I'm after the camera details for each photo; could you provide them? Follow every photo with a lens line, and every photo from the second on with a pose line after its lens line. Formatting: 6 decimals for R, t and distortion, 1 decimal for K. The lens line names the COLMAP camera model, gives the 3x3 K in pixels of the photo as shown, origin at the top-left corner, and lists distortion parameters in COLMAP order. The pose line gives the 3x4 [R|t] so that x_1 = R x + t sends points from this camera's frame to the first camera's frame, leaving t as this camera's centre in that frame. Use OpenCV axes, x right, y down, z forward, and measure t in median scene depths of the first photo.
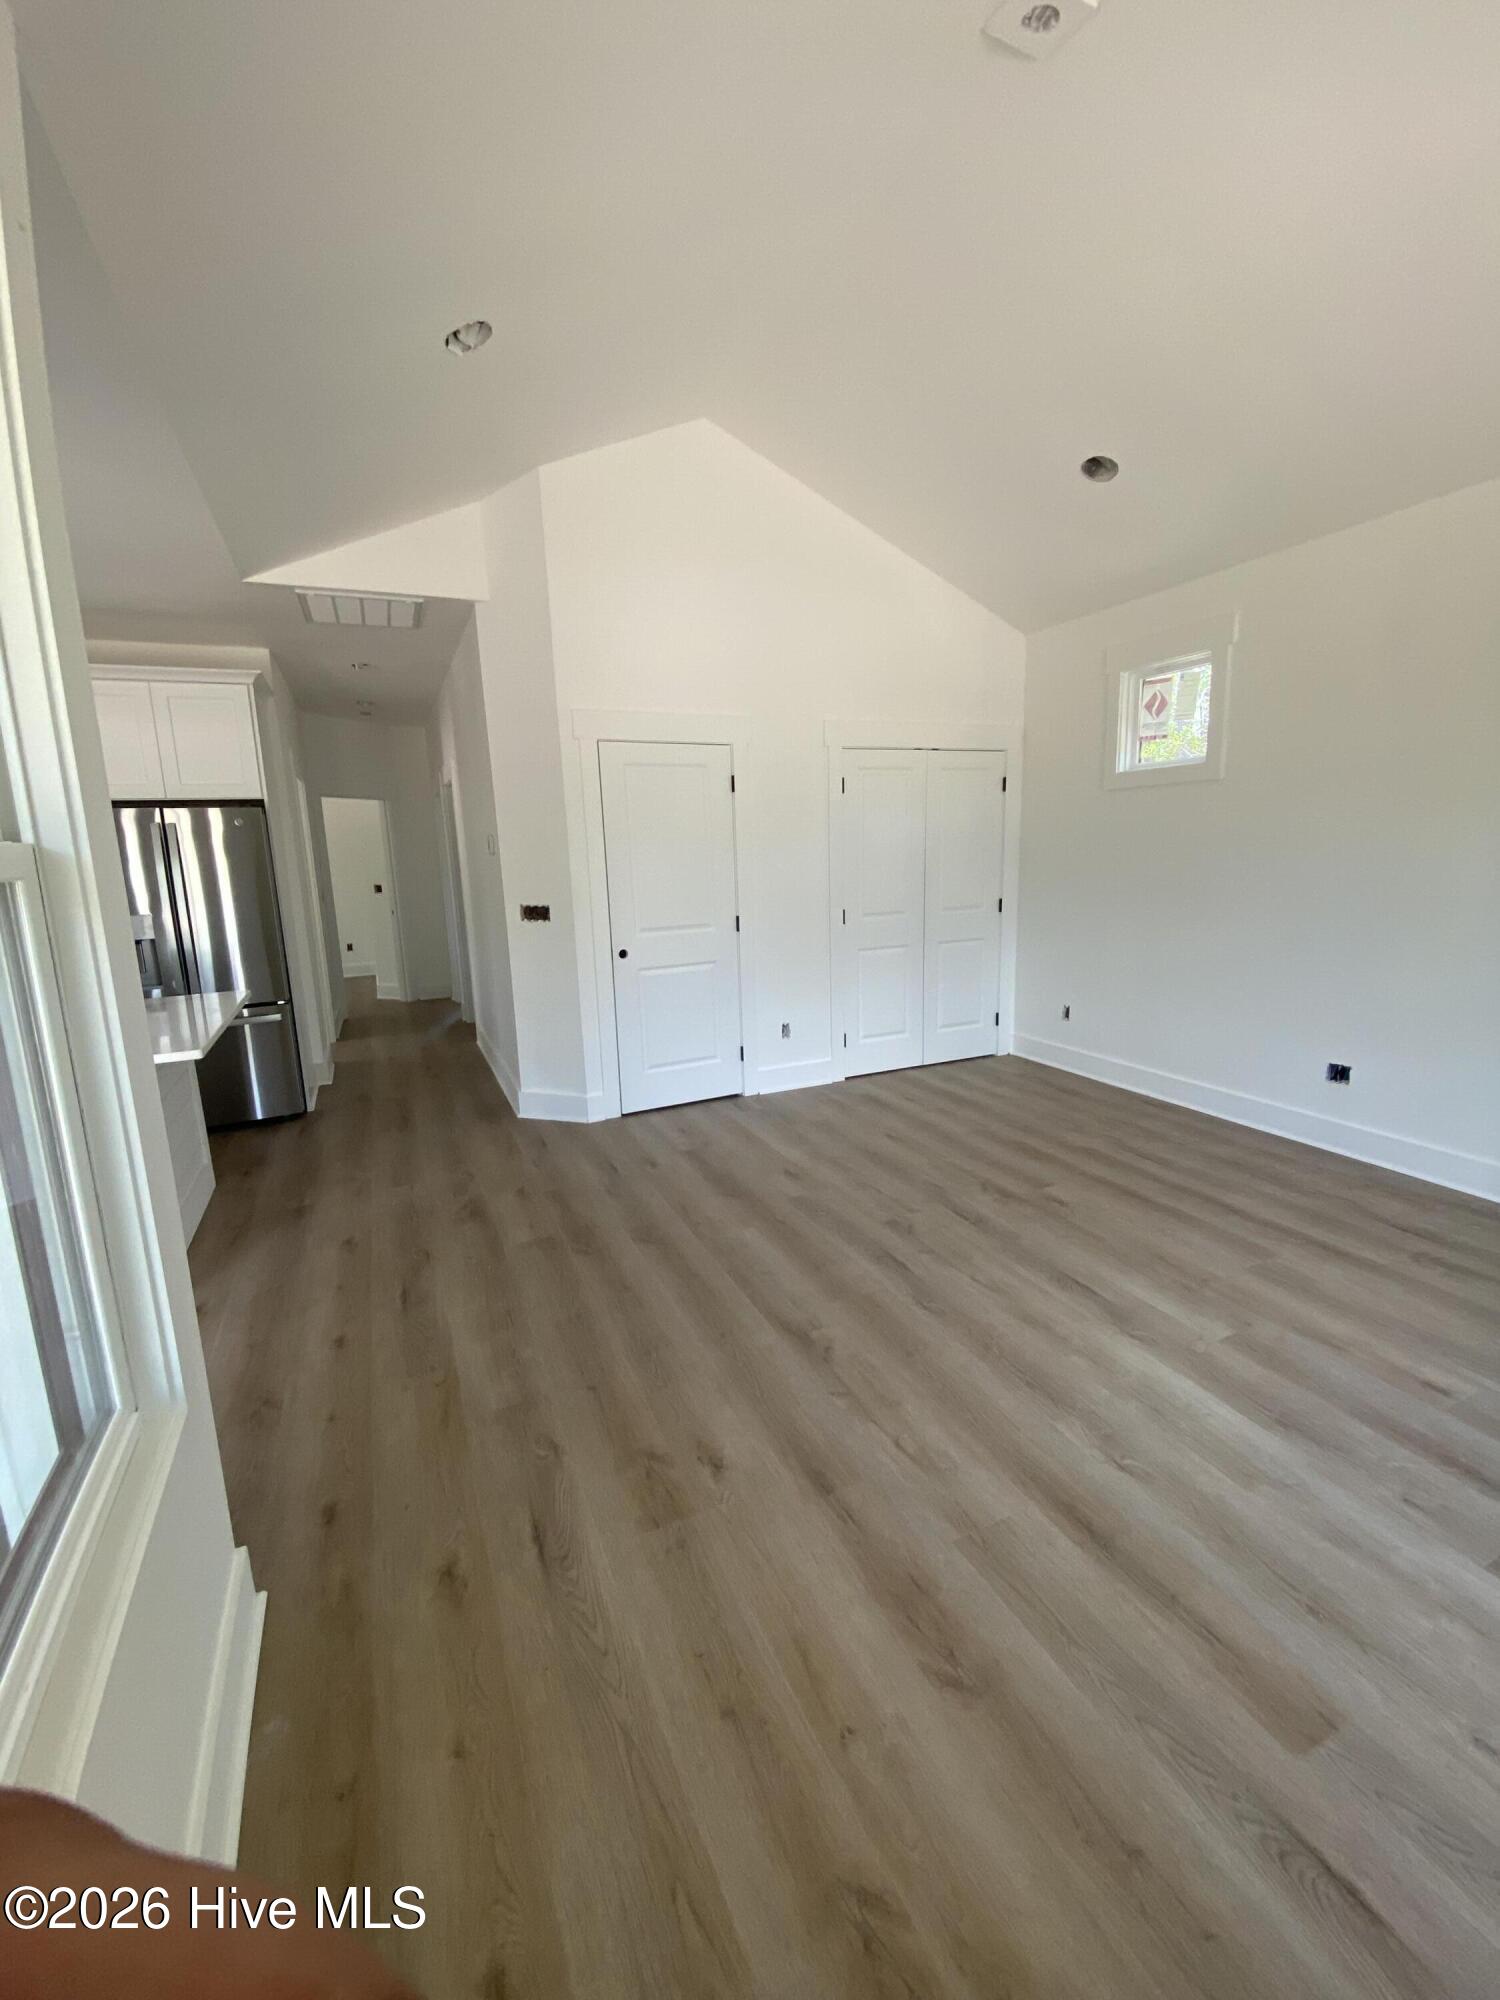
lens RADIAL K [[804.3, 0, 745.8], [0, 804.3, 995.7], [0, 0, 1]] dist [-0.024107, -0.001128]
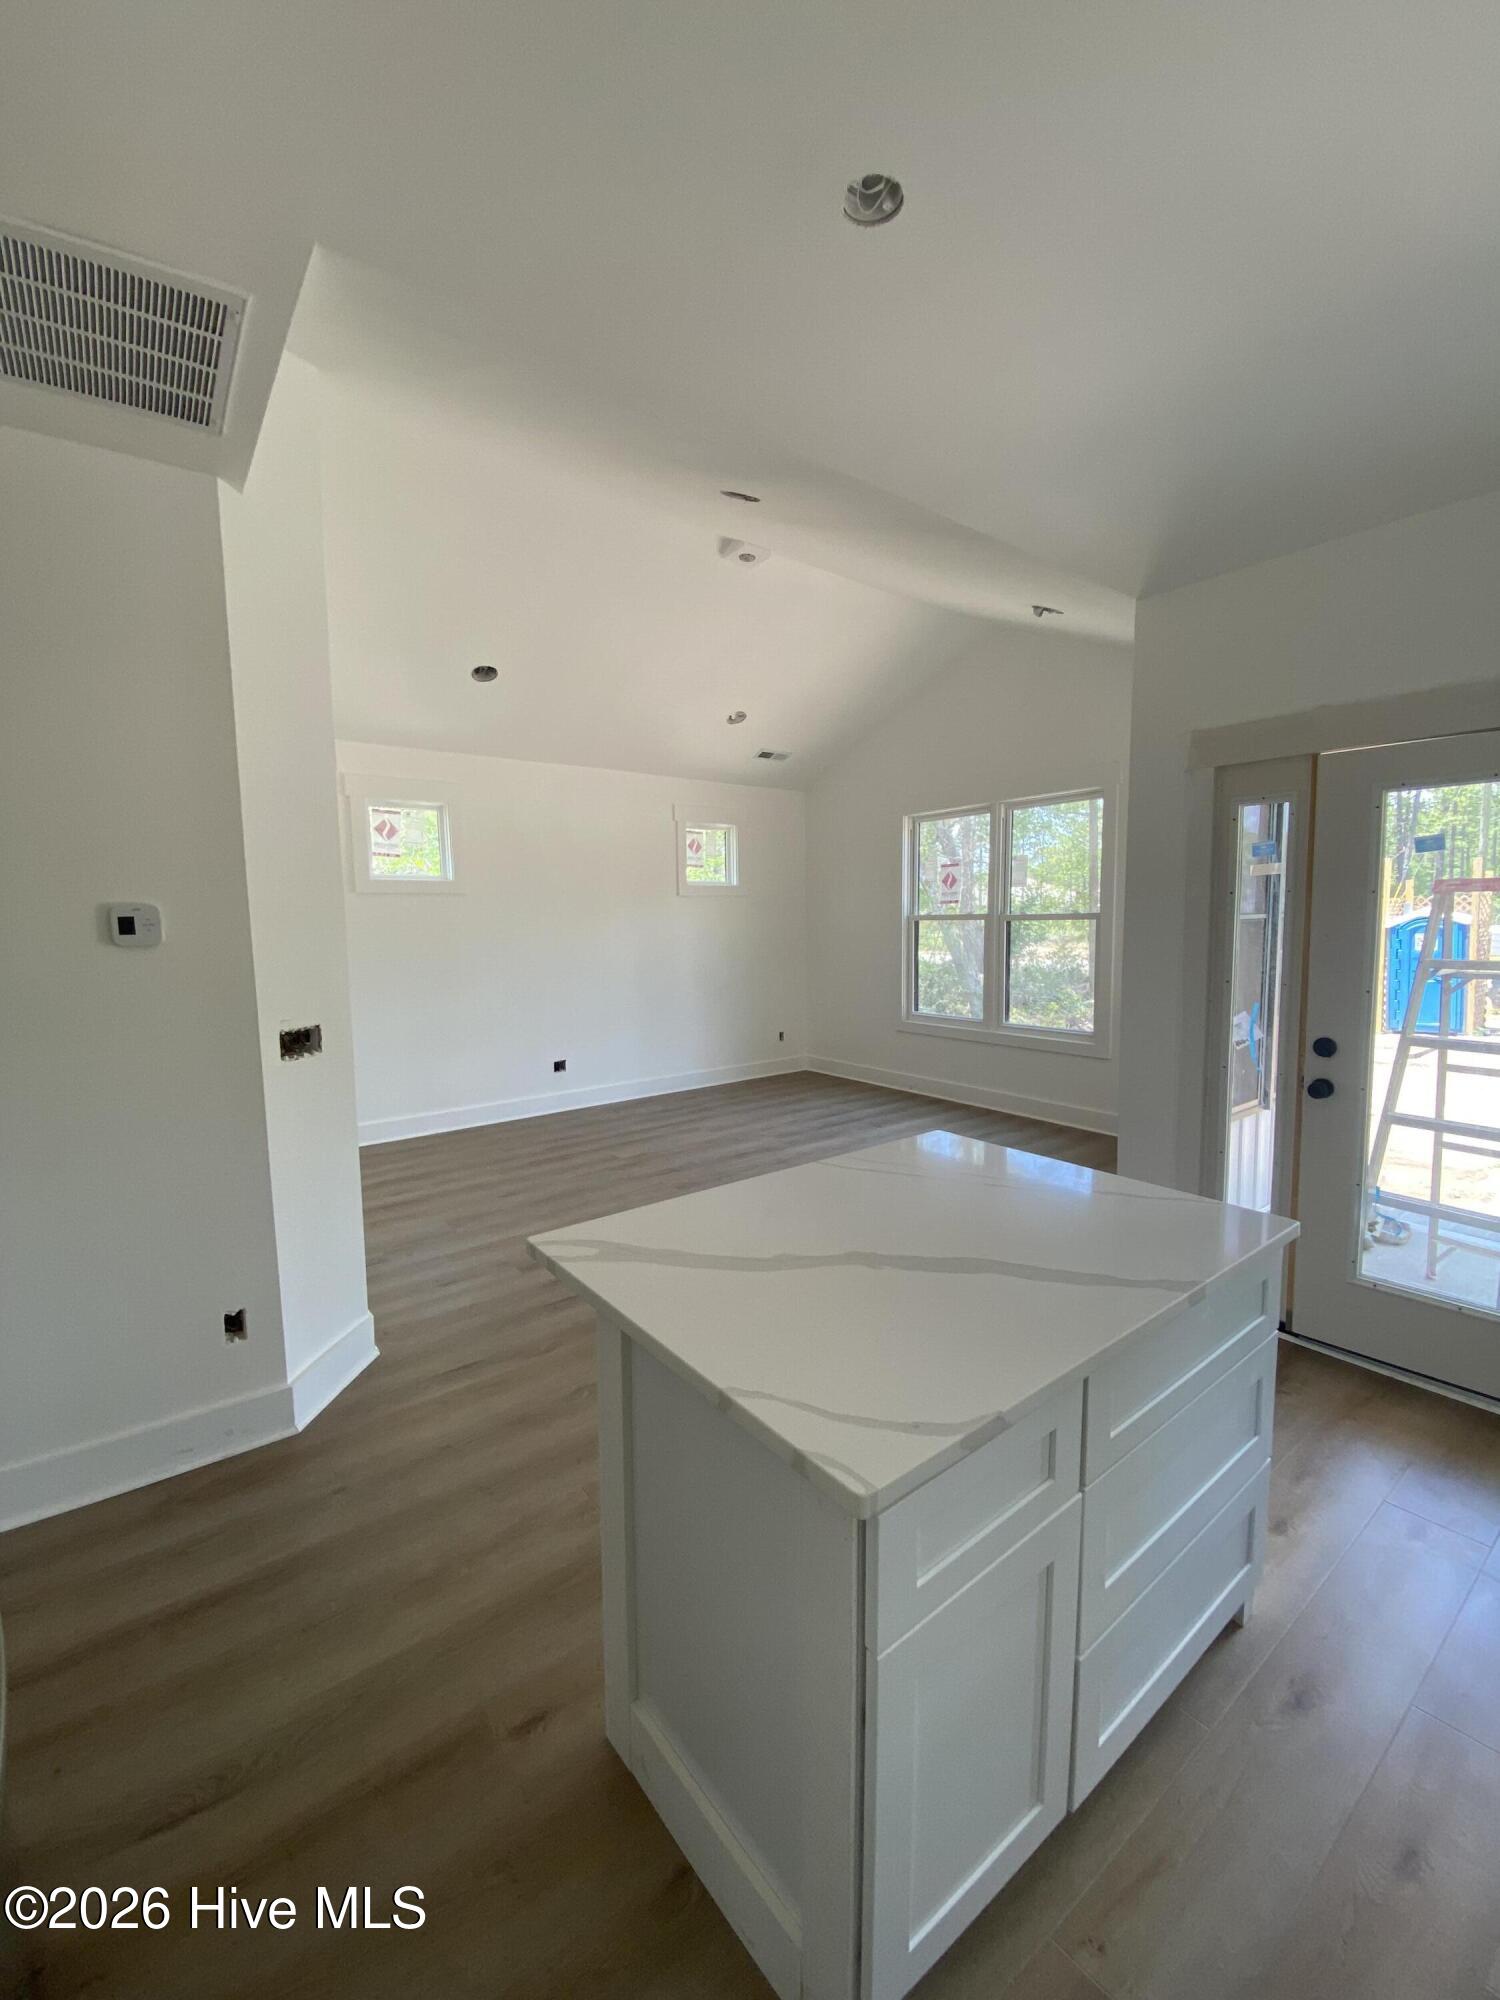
lens RADIAL K [[804.3, 0, 746.1], [0, 804.3, 996.2], [0, 0, 1]] dist [-0.024107, -0.001128]
pose [[-0.219502, -0.058739, 0.973842, -0.966934], [0.207672, 0.972496, 0.105466, -0.139958], [-0.953253, 0.225389, -0.201267, 0.867753]]
